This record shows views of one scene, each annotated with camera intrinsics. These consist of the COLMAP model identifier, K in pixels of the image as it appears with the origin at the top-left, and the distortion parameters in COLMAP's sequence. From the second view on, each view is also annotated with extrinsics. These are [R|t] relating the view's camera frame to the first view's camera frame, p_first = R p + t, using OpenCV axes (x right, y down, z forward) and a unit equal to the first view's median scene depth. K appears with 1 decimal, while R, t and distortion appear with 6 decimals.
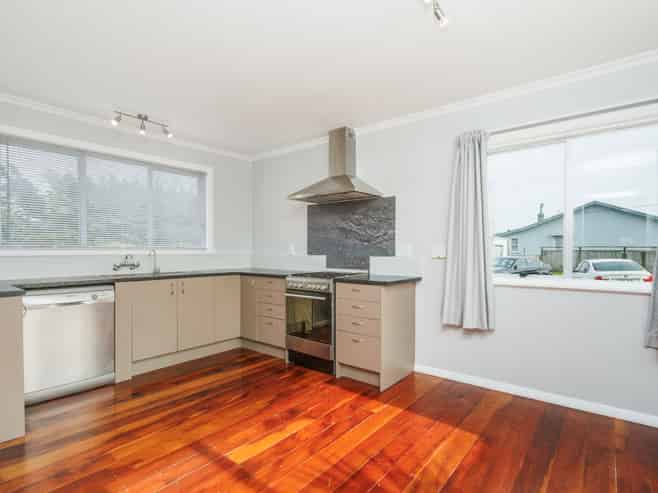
lens RADIAL K [[268.1, 0, 329.0], [0, 268.1, 246.5], [0, 0, 1]] dist [0.017628, 0.000143]
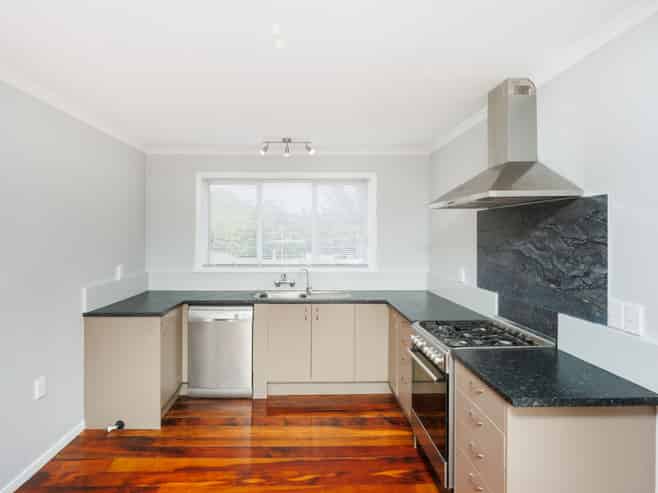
lens RADIAL K [[314.4, 0, 329.0], [0, 314.4, 246.5], [0, 0, 1]] dist [0.001357, -0.000391]
pose [[0.740443, 0.007262, -0.672080, 0.223076], [-0.015767, 0.999854, -0.006567, -0.076498], [0.671934, 0.015459, 0.740450, 0.248428]]
